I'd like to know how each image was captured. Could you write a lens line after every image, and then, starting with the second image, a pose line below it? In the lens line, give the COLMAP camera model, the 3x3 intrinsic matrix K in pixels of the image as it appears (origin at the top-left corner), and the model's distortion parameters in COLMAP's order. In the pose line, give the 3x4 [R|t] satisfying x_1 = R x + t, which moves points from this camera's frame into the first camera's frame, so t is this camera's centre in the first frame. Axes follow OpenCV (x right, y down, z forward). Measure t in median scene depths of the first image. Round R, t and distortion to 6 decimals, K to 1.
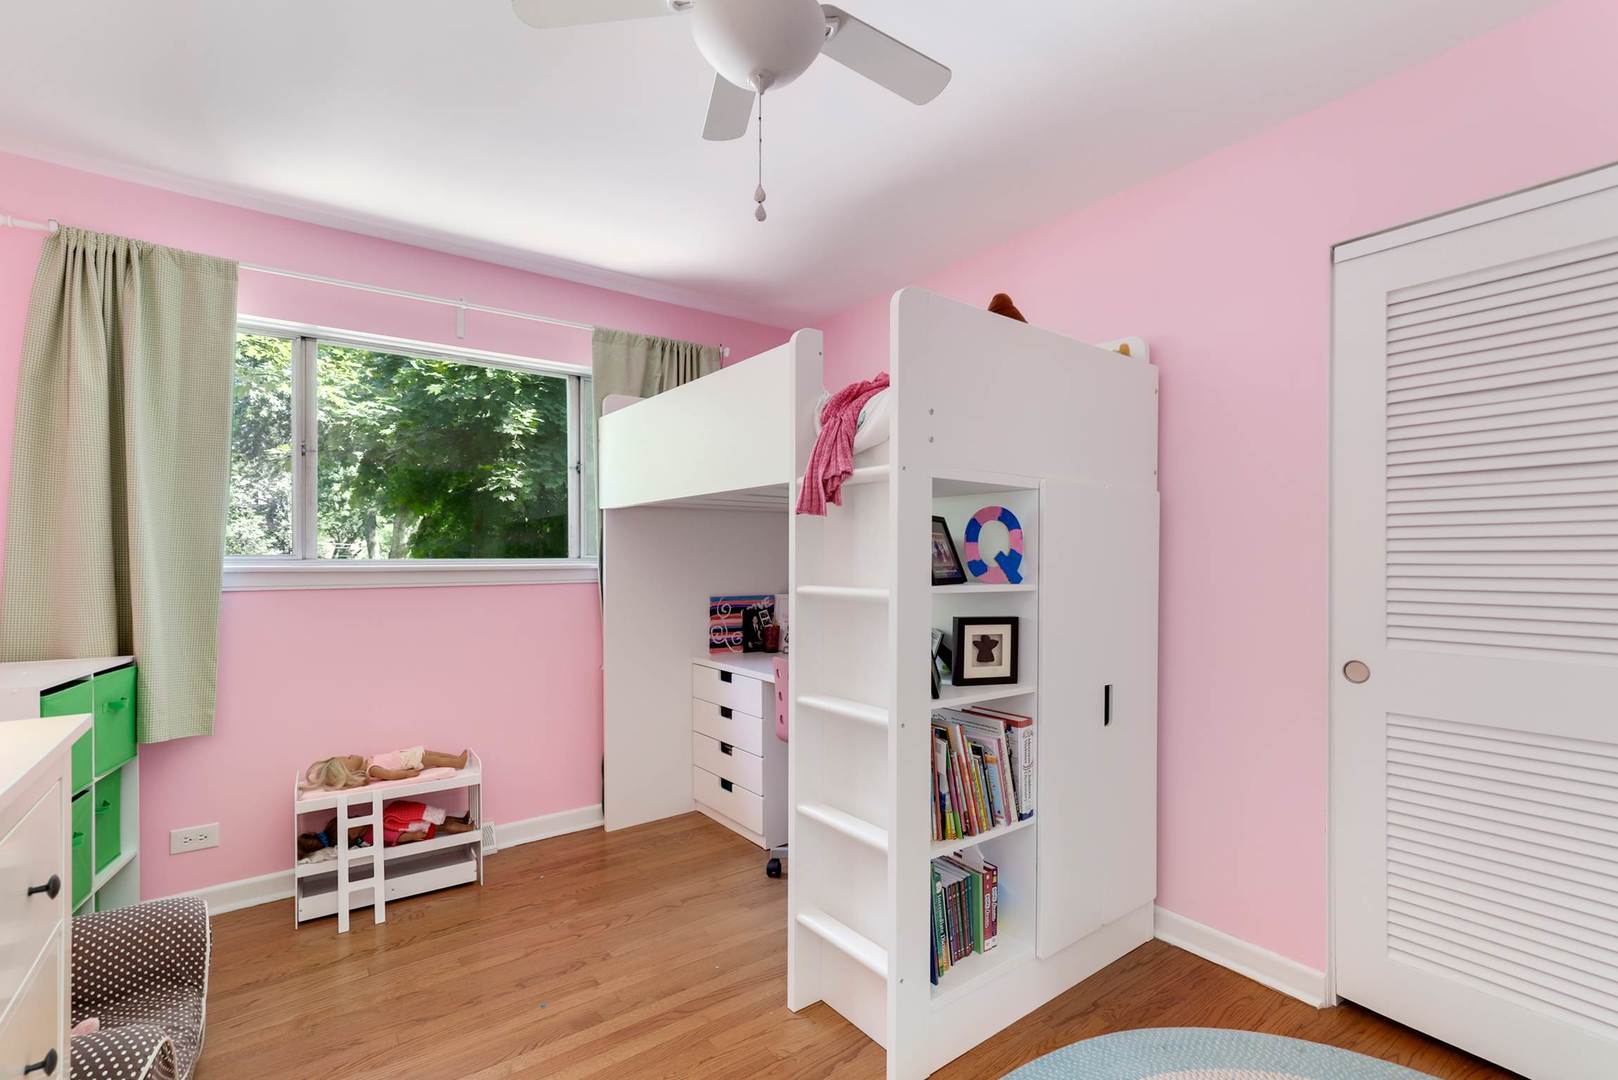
lens RADIAL K [[739.4, 0, 806.7], [0, 739.4, 557.2], [0, 0, 1]] dist [-0.002768, -0.000766]
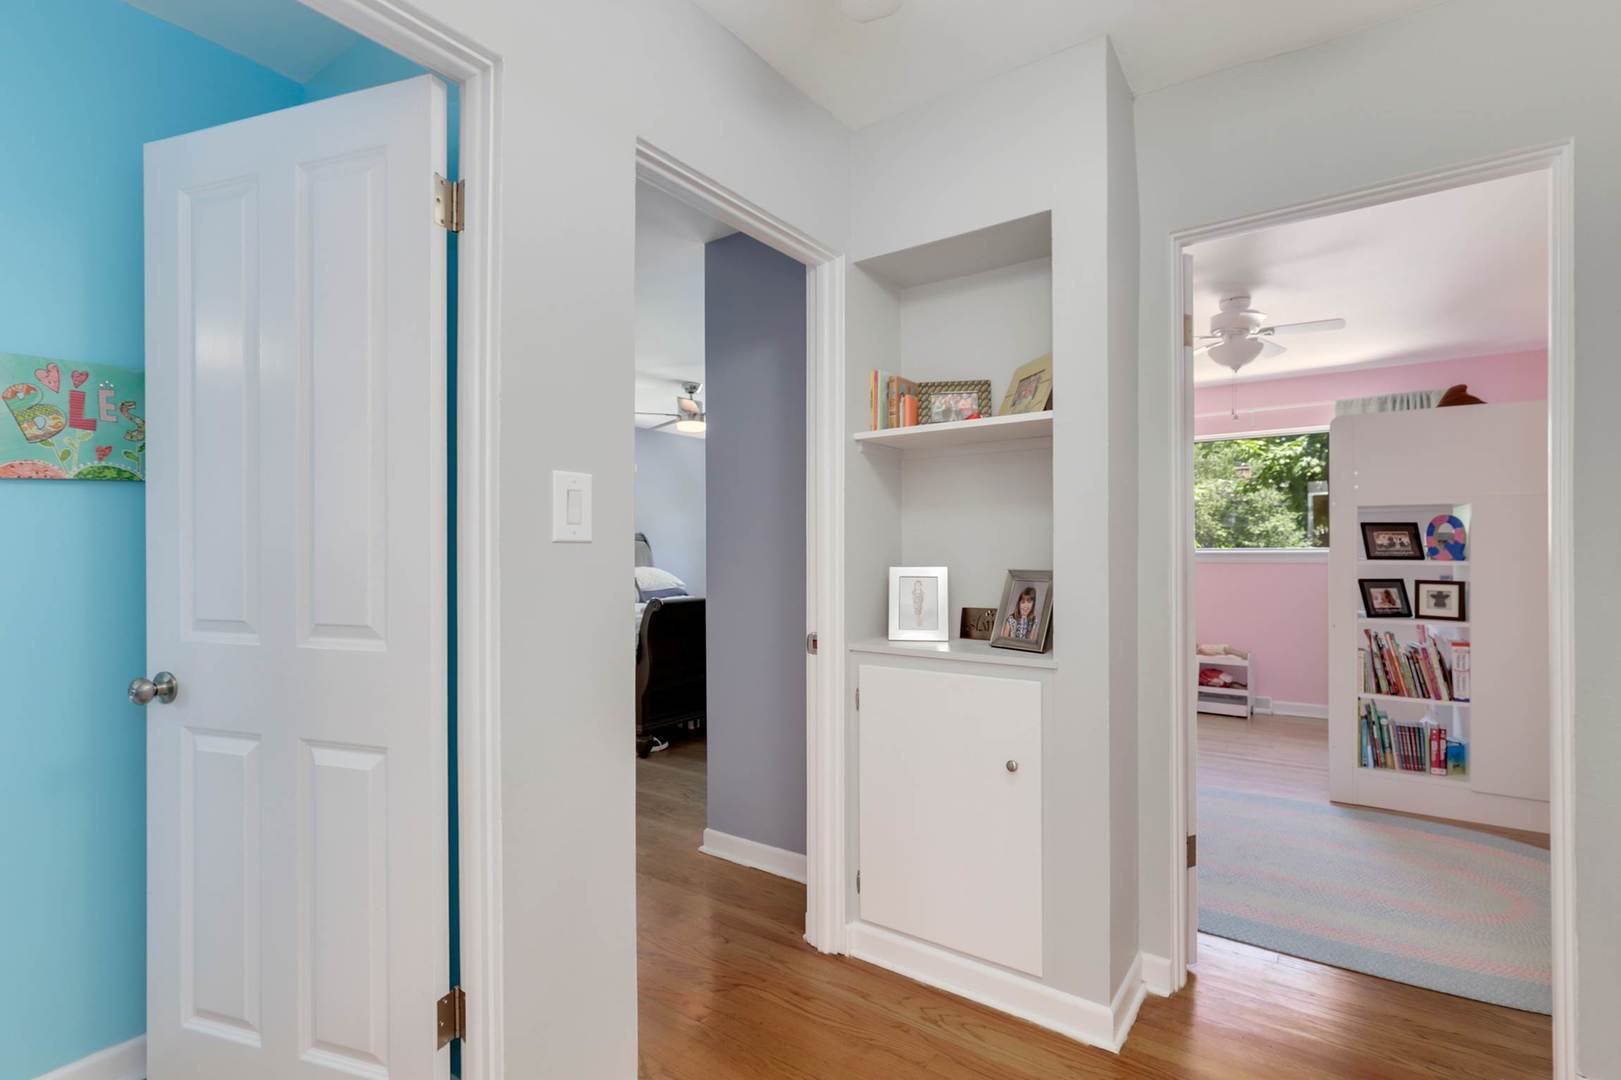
lens RADIAL K [[740.8, 0, 808.2], [0, 740.8, 557.2], [0, 0, 1]] dist [-0.002768, -0.000766]
pose [[0.296962, 0.009745, -0.954840, 1.426600], [0.004089, 0.999926, 0.011477, 0.002209], [0.954881, -0.007312, 0.296900, -0.883028]]
